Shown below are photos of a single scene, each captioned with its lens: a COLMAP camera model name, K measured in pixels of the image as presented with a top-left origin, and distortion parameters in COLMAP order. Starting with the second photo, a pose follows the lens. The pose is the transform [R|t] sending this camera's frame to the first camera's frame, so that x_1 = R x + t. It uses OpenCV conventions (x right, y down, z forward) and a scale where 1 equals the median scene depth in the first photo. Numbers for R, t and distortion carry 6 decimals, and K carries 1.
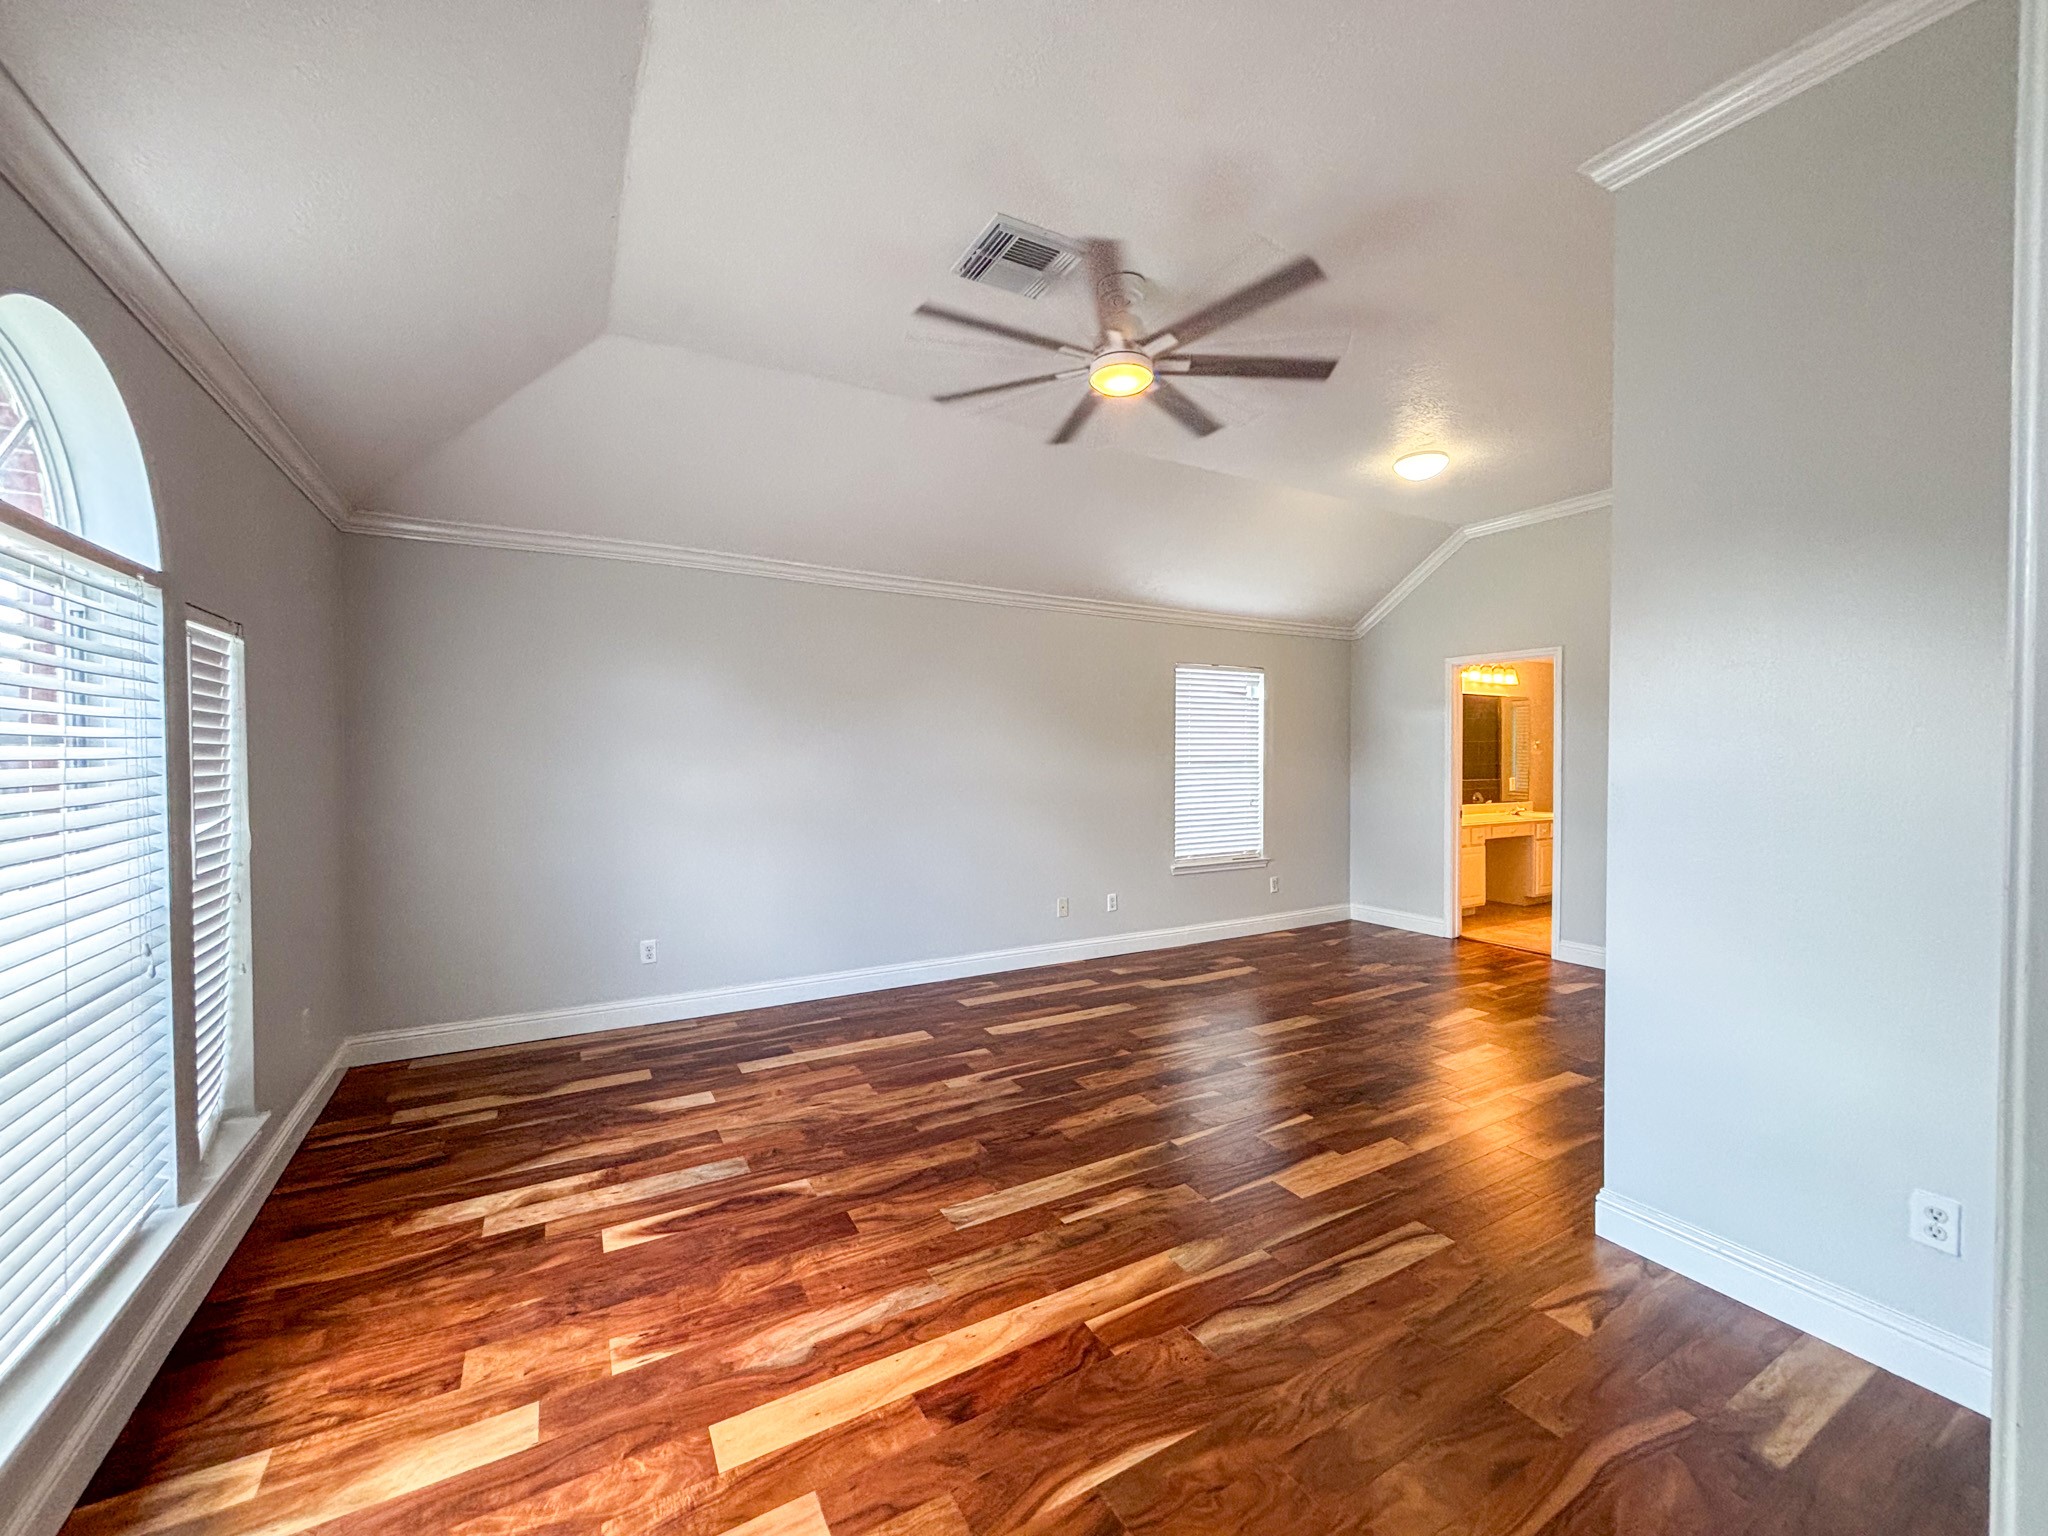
lens RADIAL K [[821.6, 0, 1023.6], [0, 821.6, 767.7], [0, 0, 1]] dist [0.008164, 0.000128]
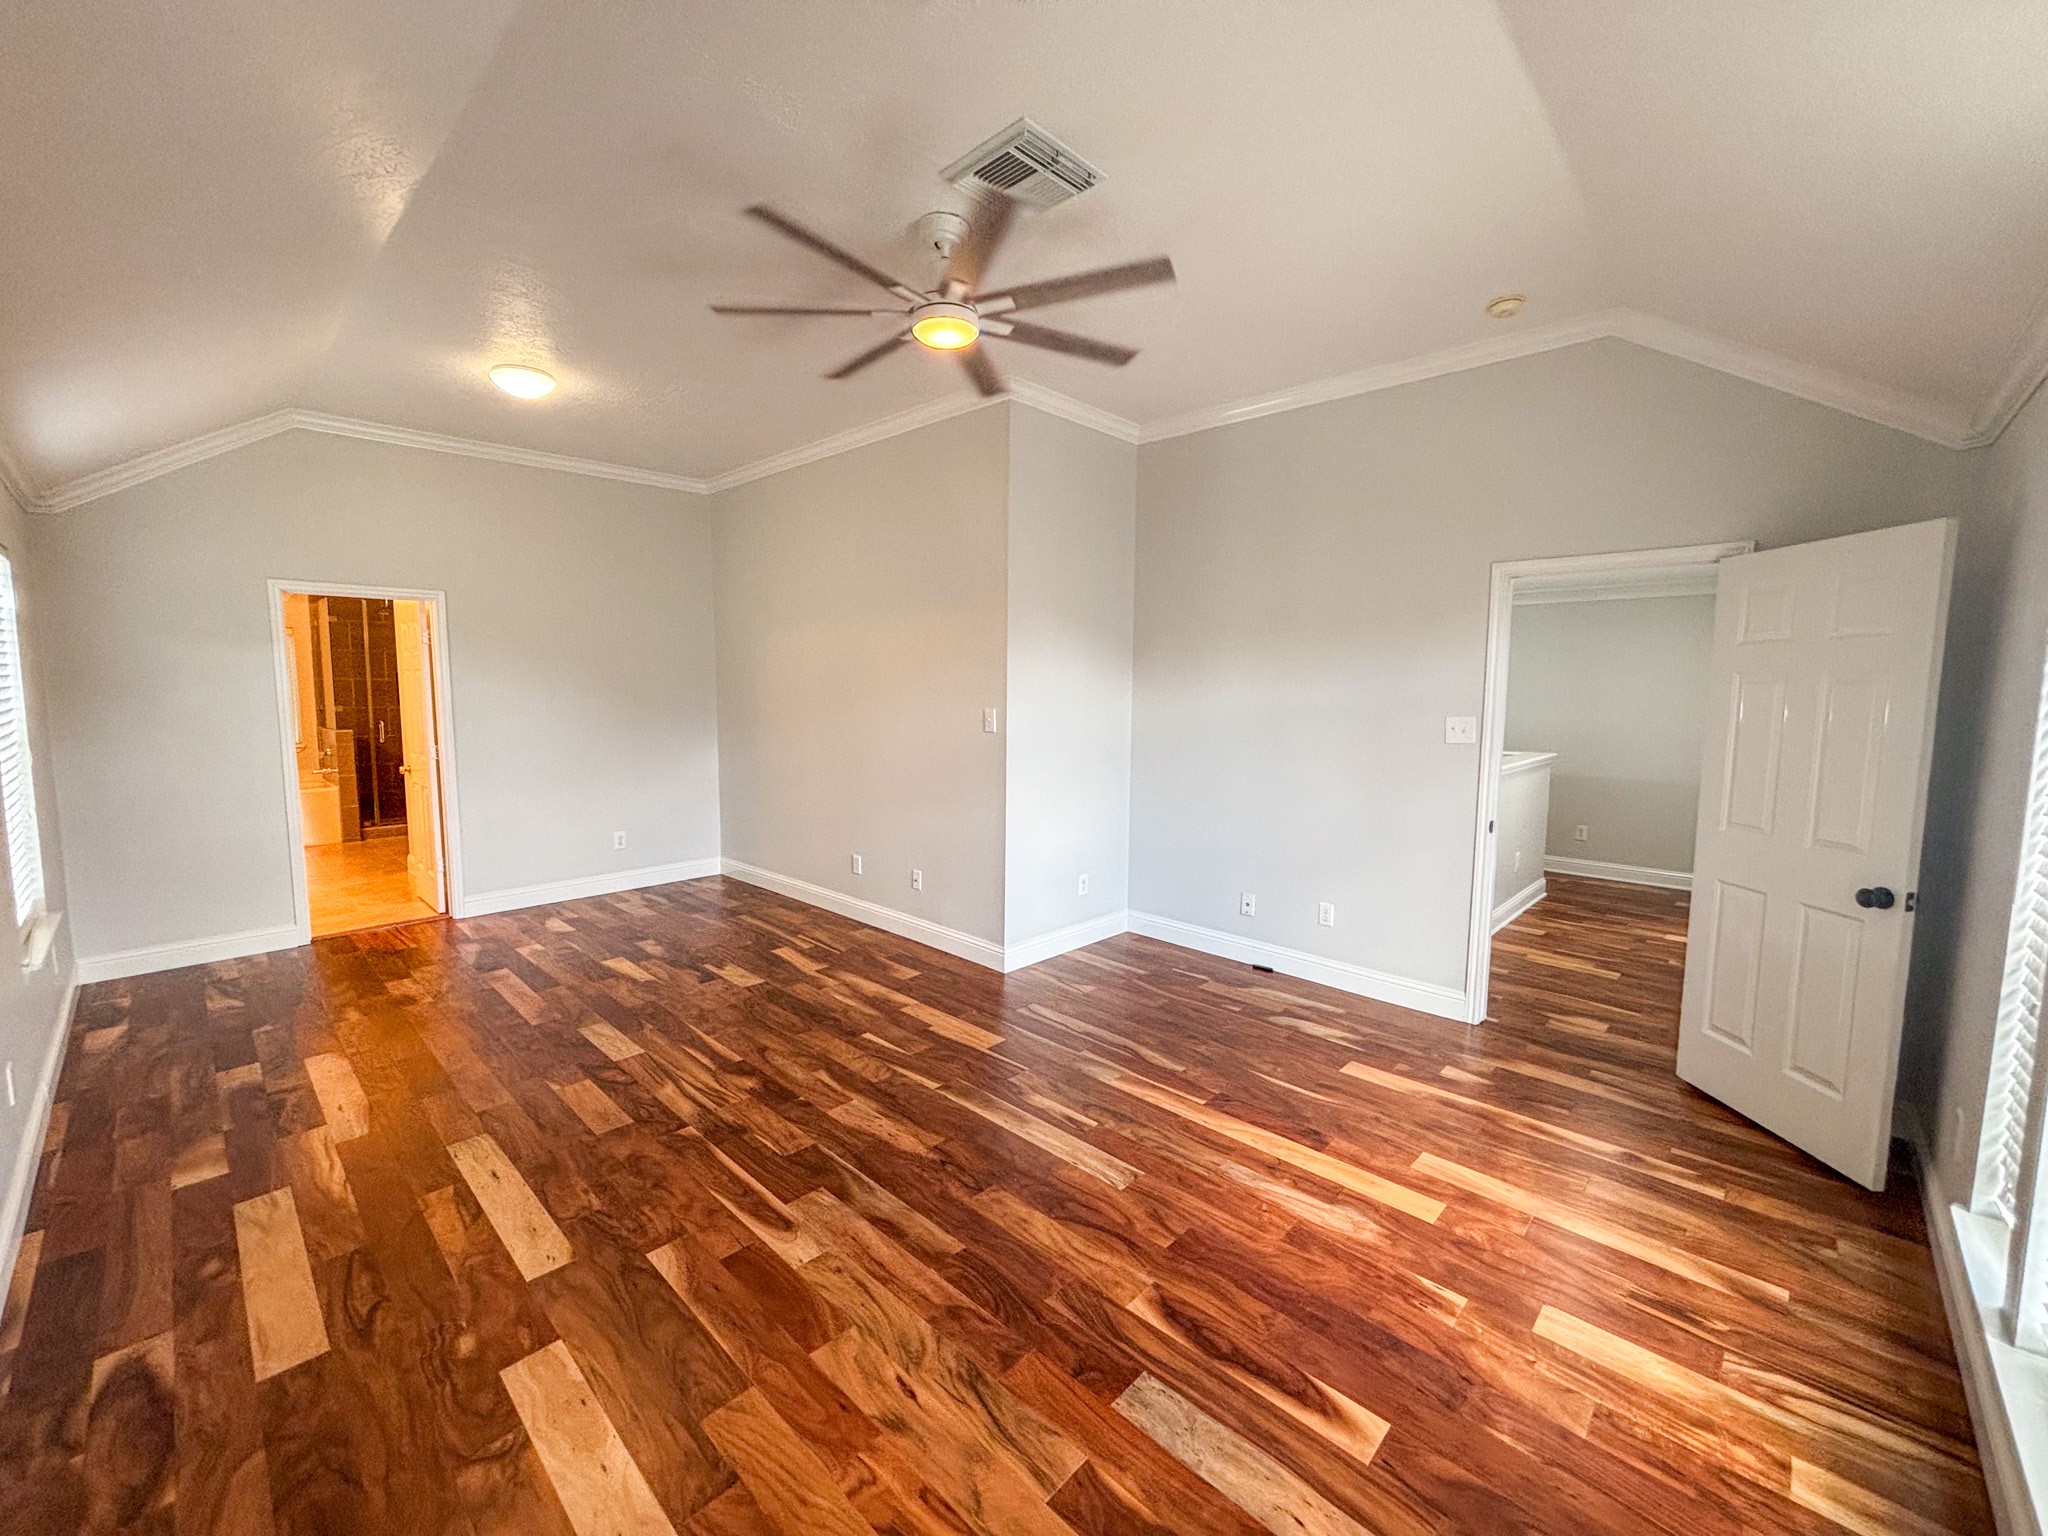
lens RADIAL K [[821.6, 0, 1021.5], [0, 821.6, 768.1], [0, 0, 1]] dist [0.008164, 0.000128]
pose [[-0.277228, -0.099686, 0.955619, -0.781980], [0.009775, 0.994259, 0.106552, -0.070378], [-0.960755, 0.038881, -0.274662, 1.092216]]
